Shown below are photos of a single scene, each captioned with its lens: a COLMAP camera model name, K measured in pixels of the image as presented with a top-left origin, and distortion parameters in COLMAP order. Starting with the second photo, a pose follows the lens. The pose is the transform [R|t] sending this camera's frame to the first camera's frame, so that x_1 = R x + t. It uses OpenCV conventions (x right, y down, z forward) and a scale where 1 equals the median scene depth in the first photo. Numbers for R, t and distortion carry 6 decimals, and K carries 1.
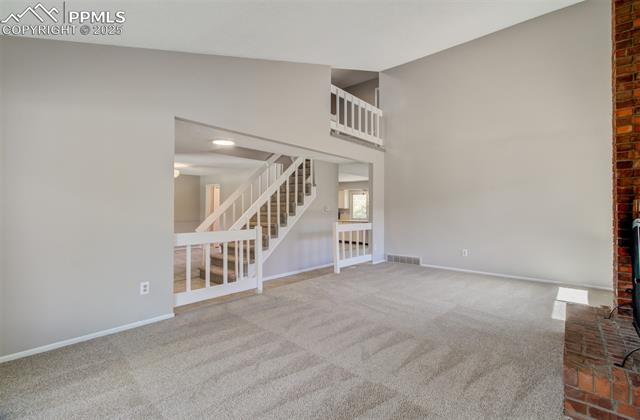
lens RADIAL K [[297.0, 0, 320.6], [0, 297.0, 209.8], [0, 0, 1]] dist [-0.012214, 0.001557]
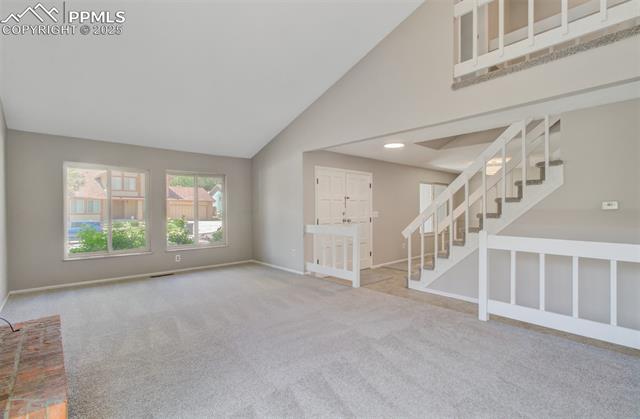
lens RADIAL K [[296.3, 0, 320.5], [0, 296.3, 210.2], [0, 0, 1]] dist [0.000854, 0.000338]
pose [[-0.131242, -0.004104, -0.991342, 0.656379], [0.000132, 0.999991, -0.004157, 0.005021], [0.991350, -0.000677, -0.131240, 0.766070]]
